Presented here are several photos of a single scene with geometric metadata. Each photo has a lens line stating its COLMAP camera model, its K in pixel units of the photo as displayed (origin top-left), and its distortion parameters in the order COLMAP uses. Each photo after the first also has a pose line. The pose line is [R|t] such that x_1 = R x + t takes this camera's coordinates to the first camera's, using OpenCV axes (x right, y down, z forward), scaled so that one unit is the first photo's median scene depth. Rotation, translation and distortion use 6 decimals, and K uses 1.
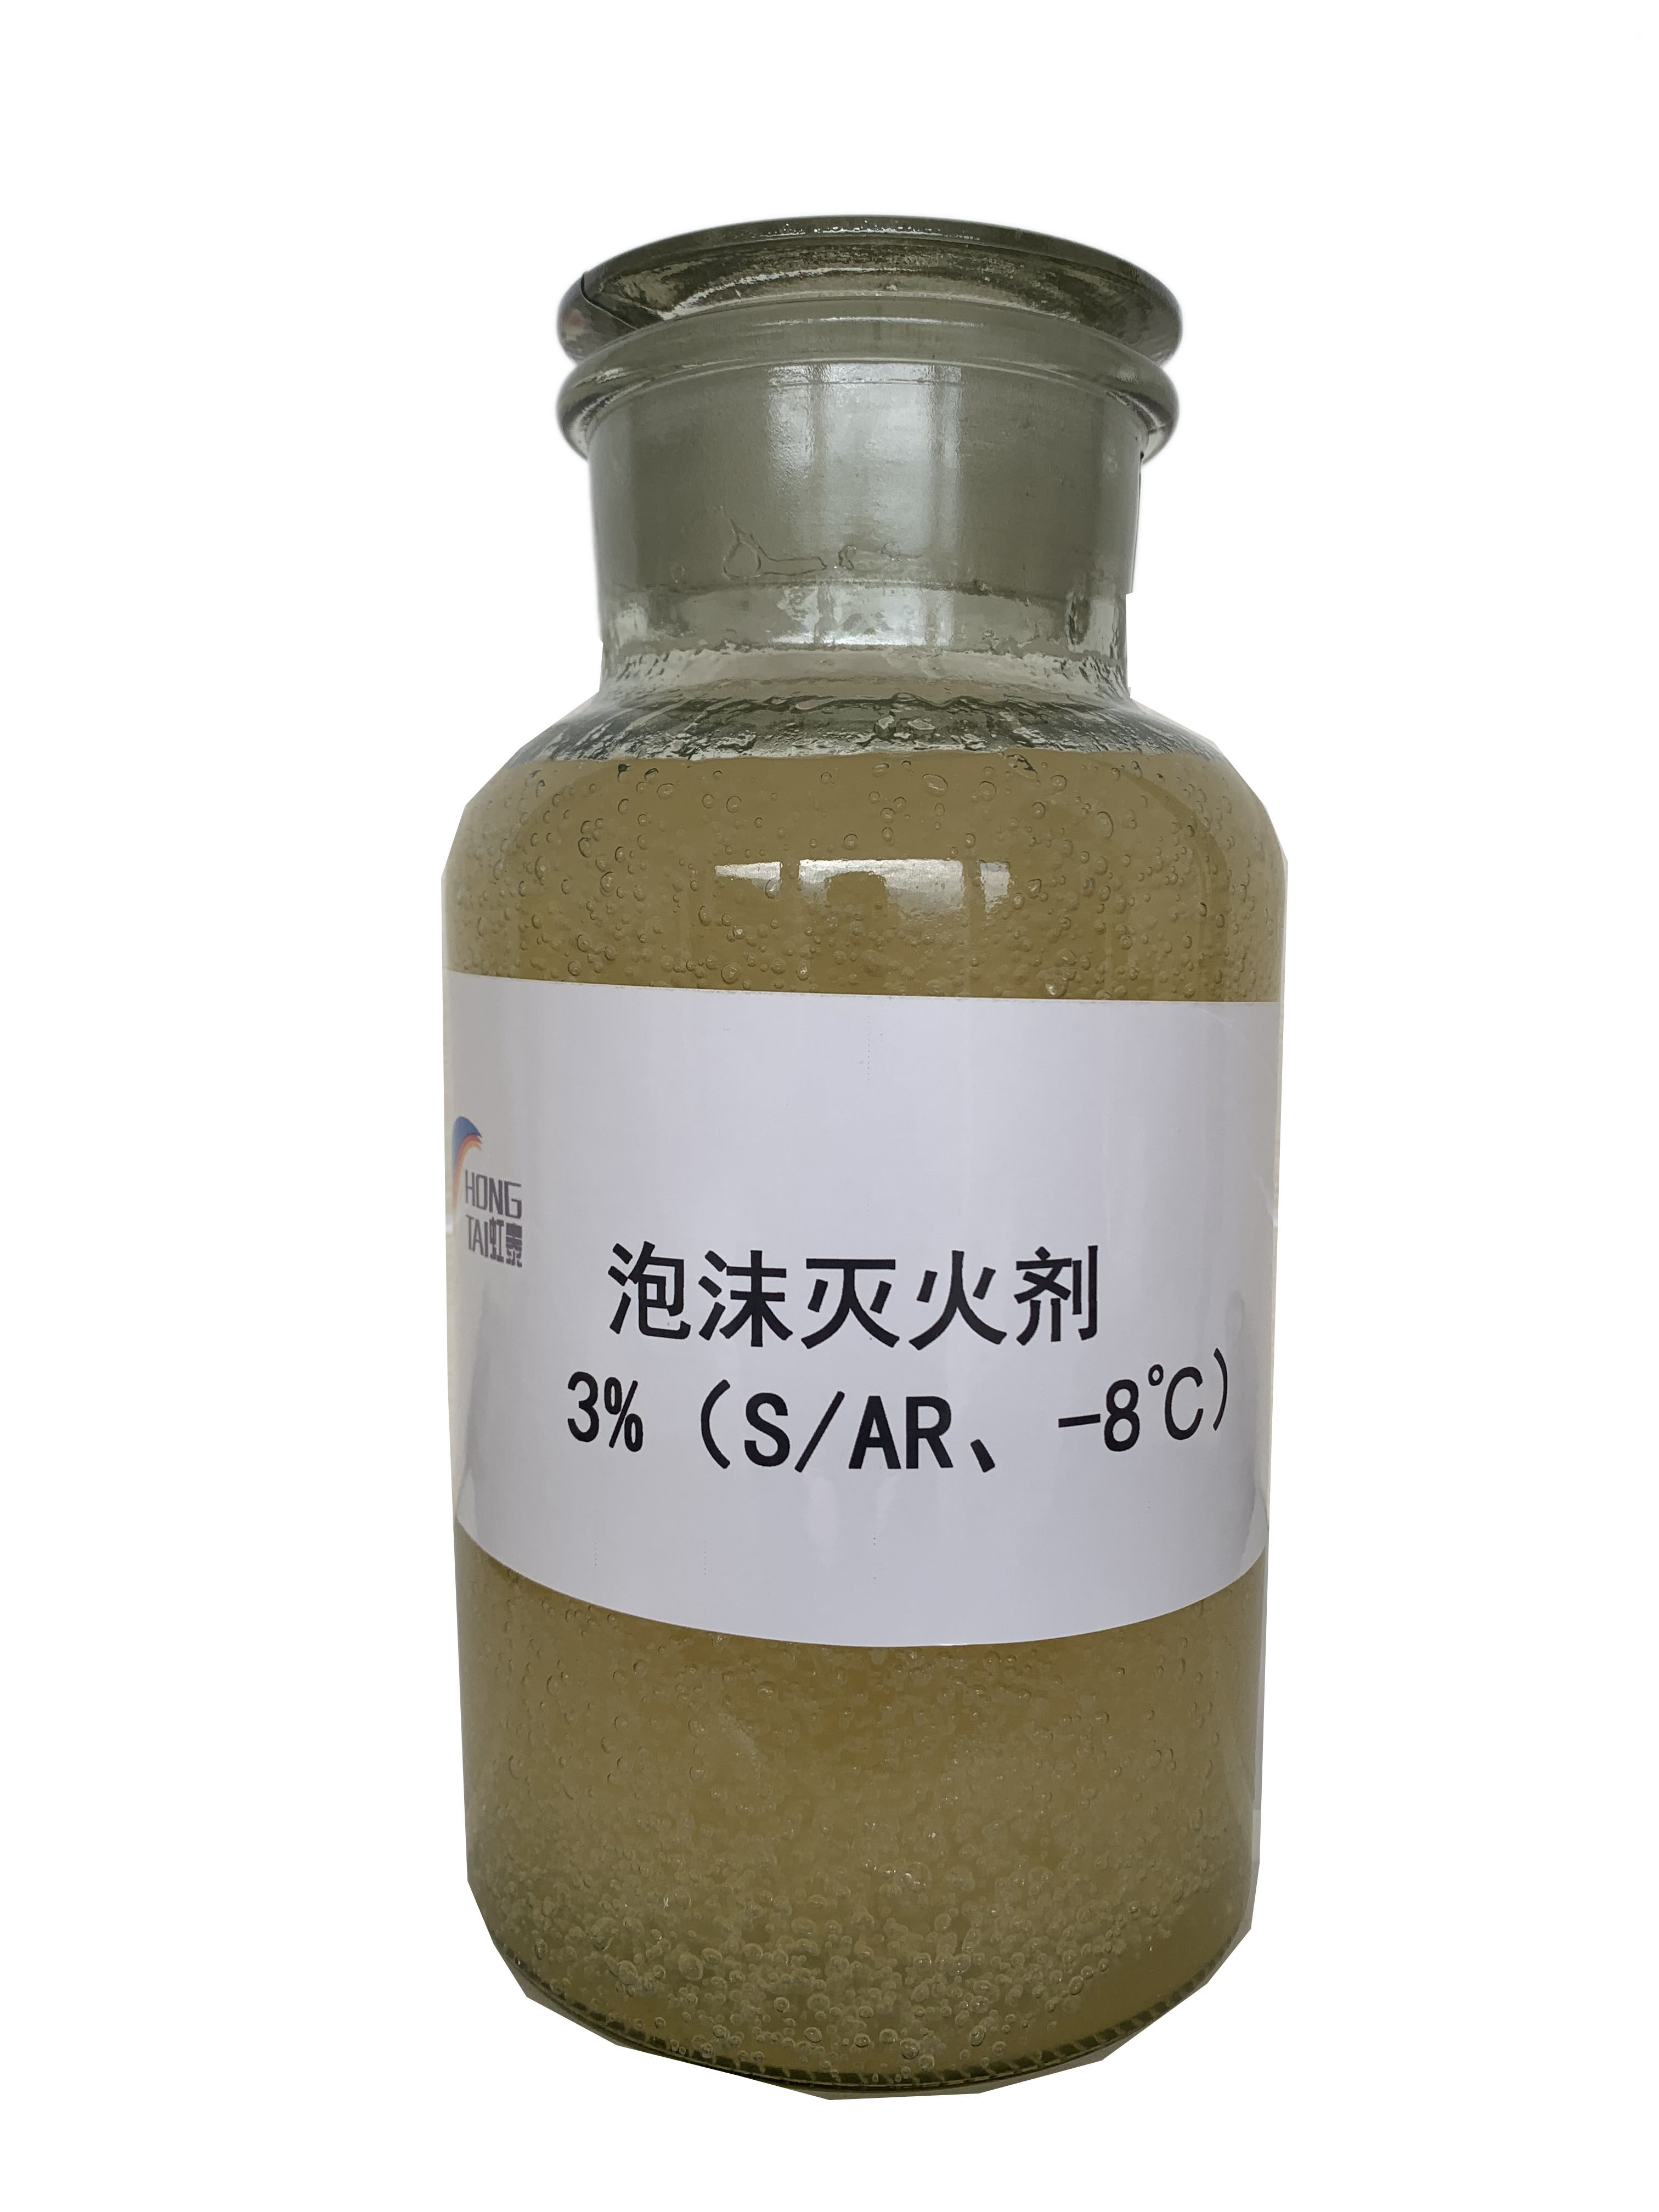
lens RADIAL K [[1783.8, 0, 828.5], [0, 1783.8, 1105.5], [0, 0, 1]] dist [0.069670, -0.110218]
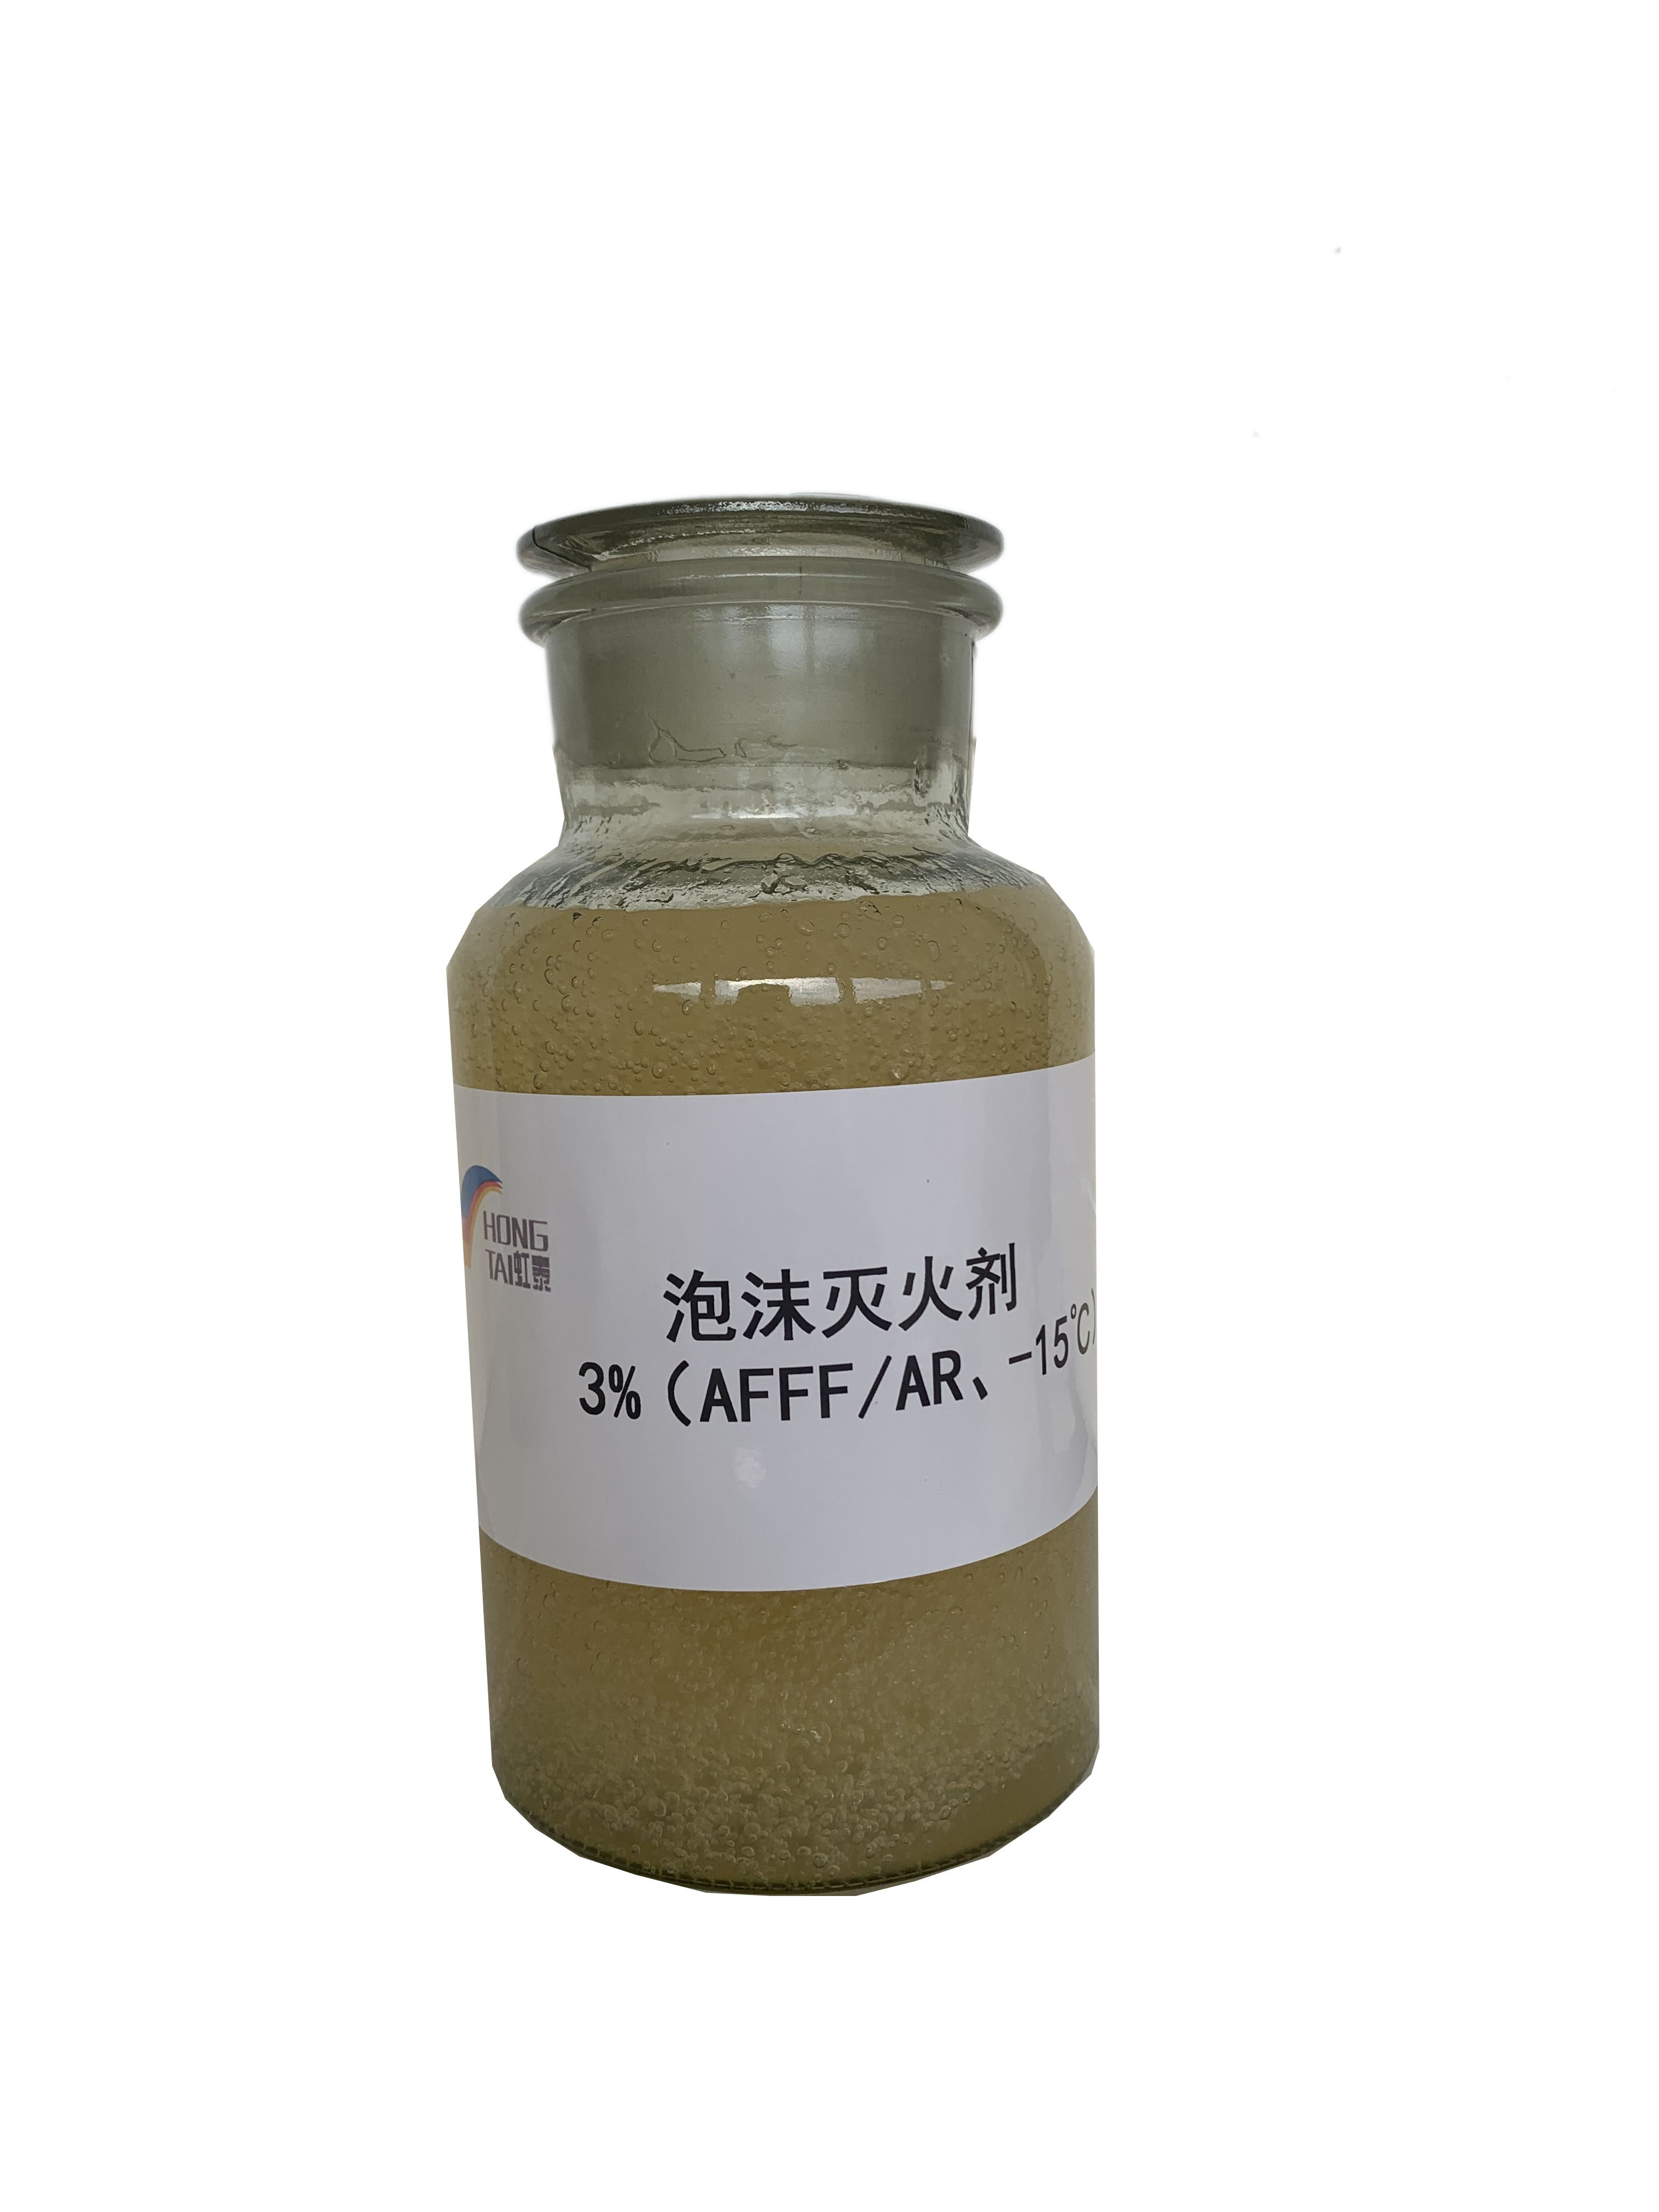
lens RADIAL K [[1780.0, 0, 826.6], [0, 1780.0, 1102.6], [0, 0, 1]] dist [0.107228, -0.241283]
pose [[0.999509, -0.030467, -0.007293, 0.075582], [0.030587, 0.999387, 0.017045, -0.064010], [0.006769, -0.017260, 0.999828, -0.328425]]
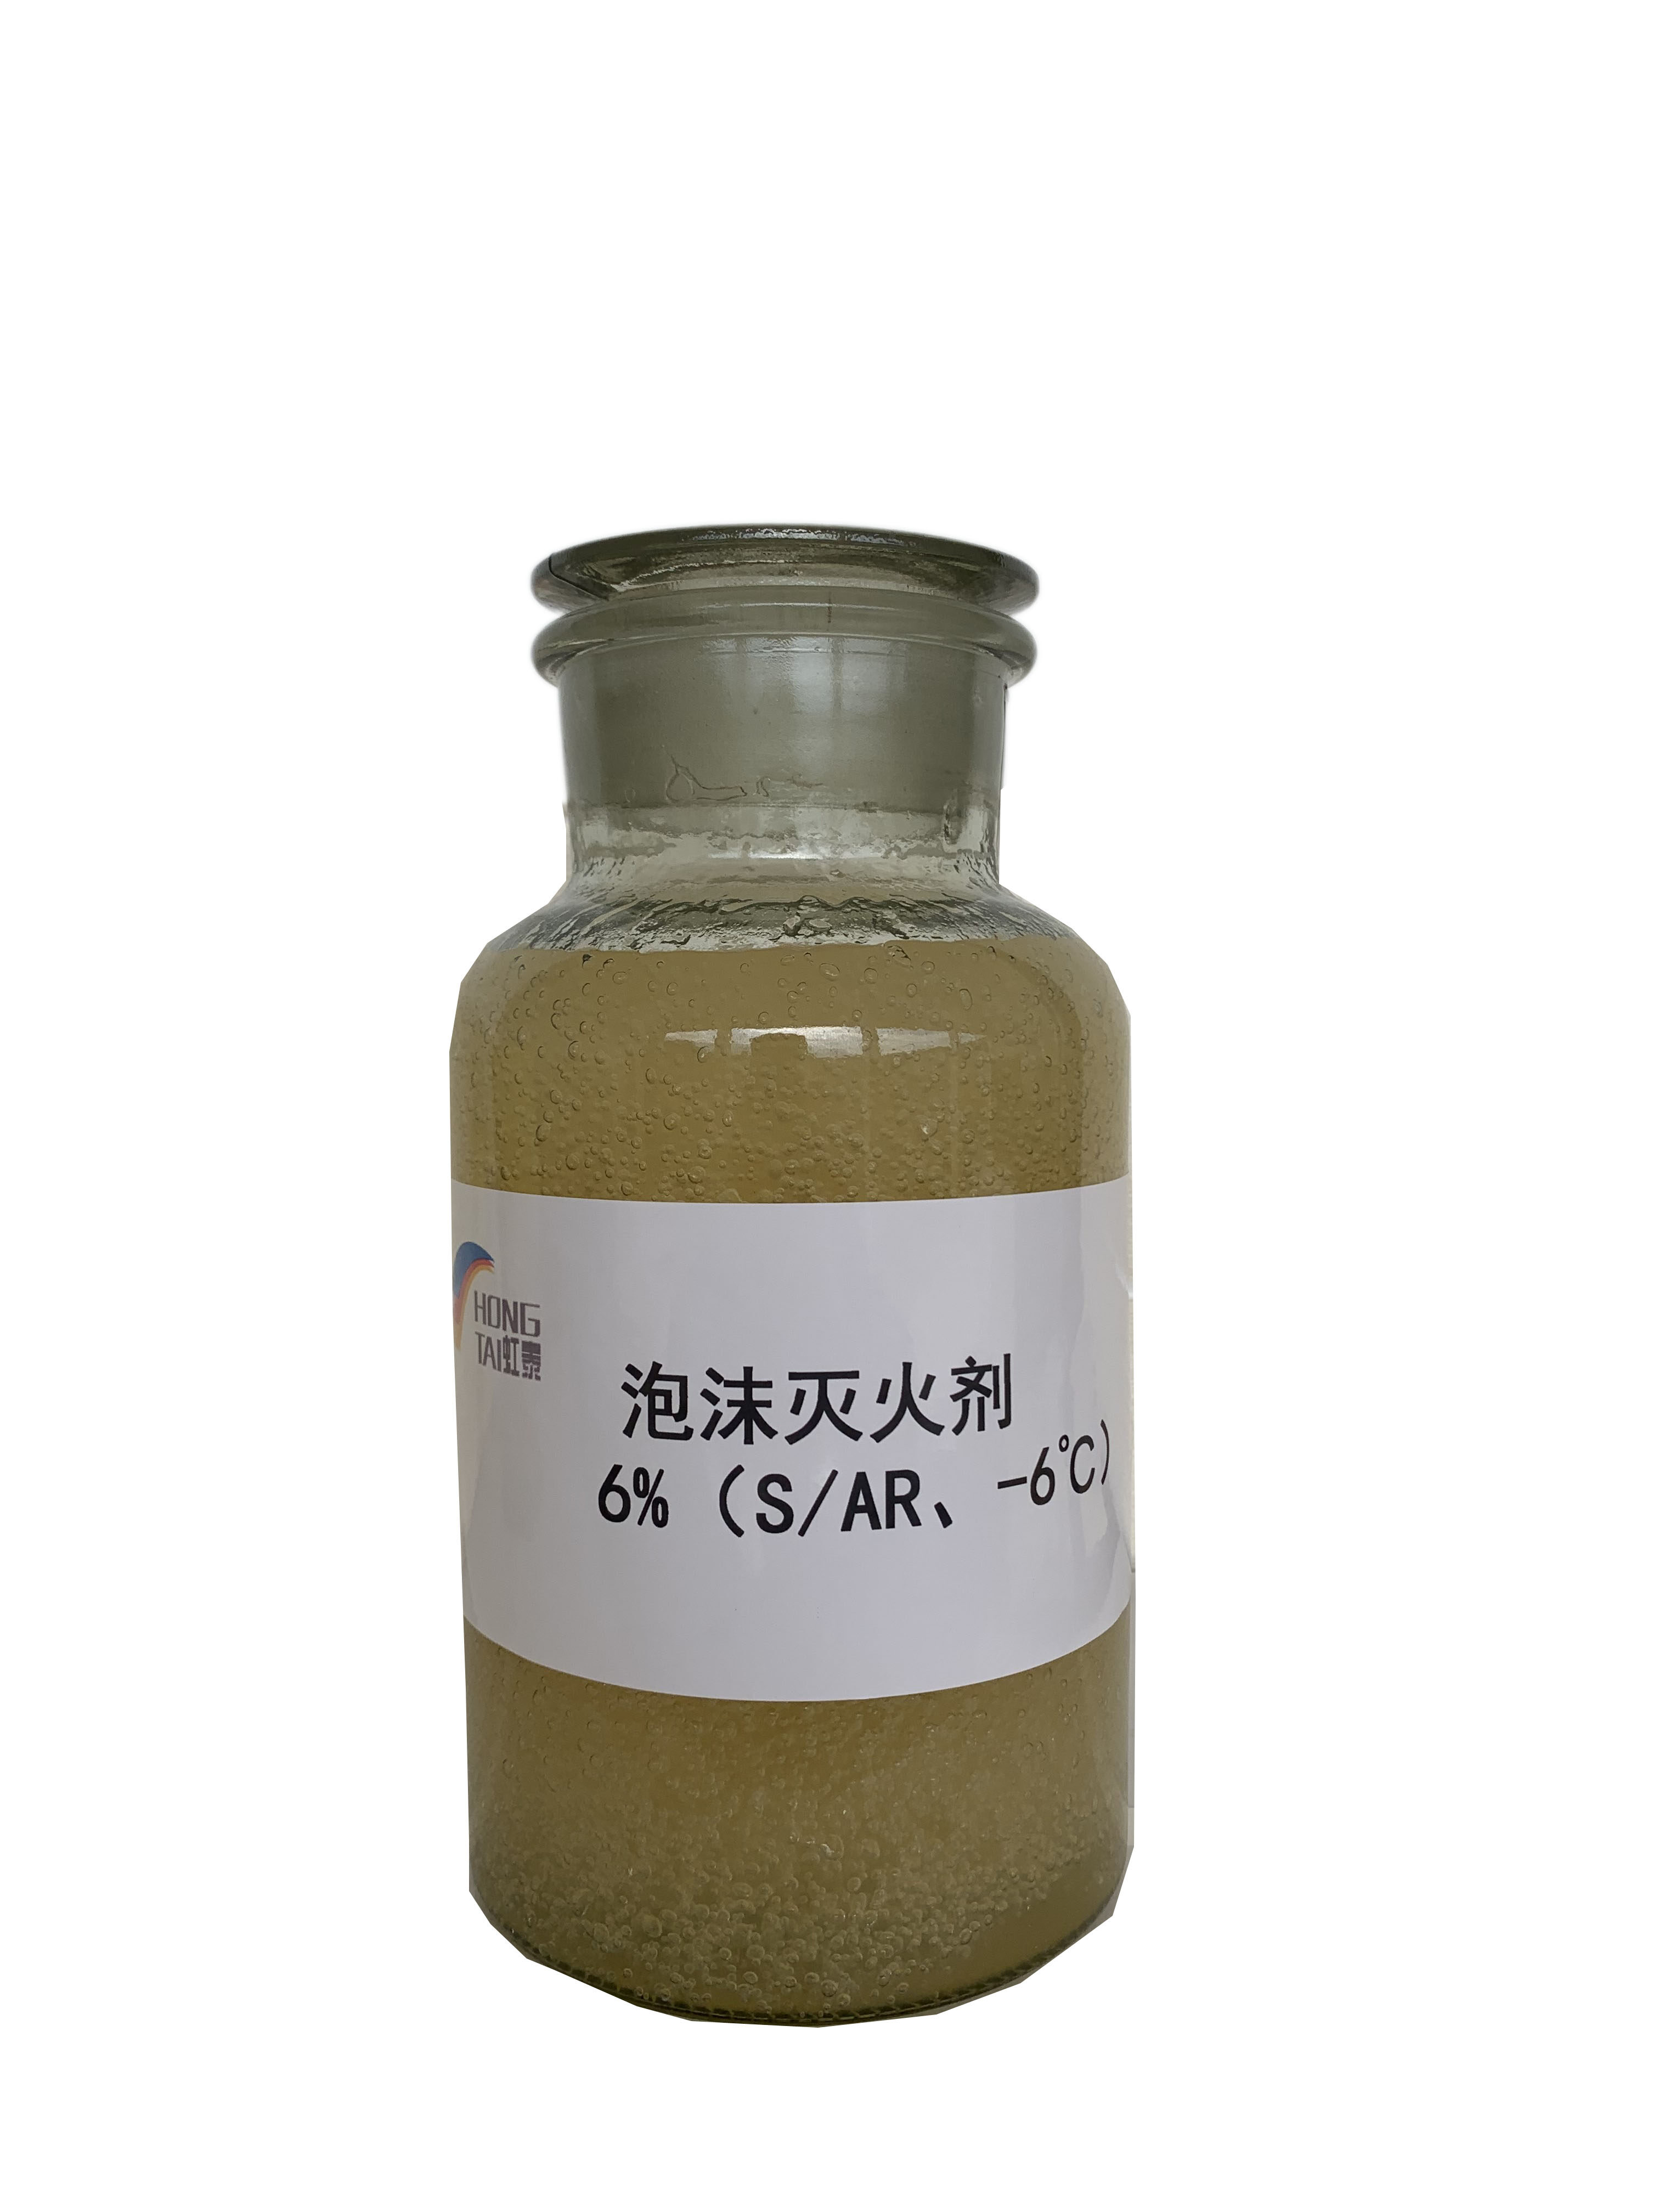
lens RADIAL K [[1783.8, 0, 828.5], [0, 1783.8, 1105.5], [0, 0, 1]] dist [0.069670, -0.110218]
pose [[0.999880, -0.015481, -0.000905, 0.054001], [0.015439, 0.999264, -0.035116, -0.036518], [0.001448, 0.035098, 0.999383, -0.249102]]
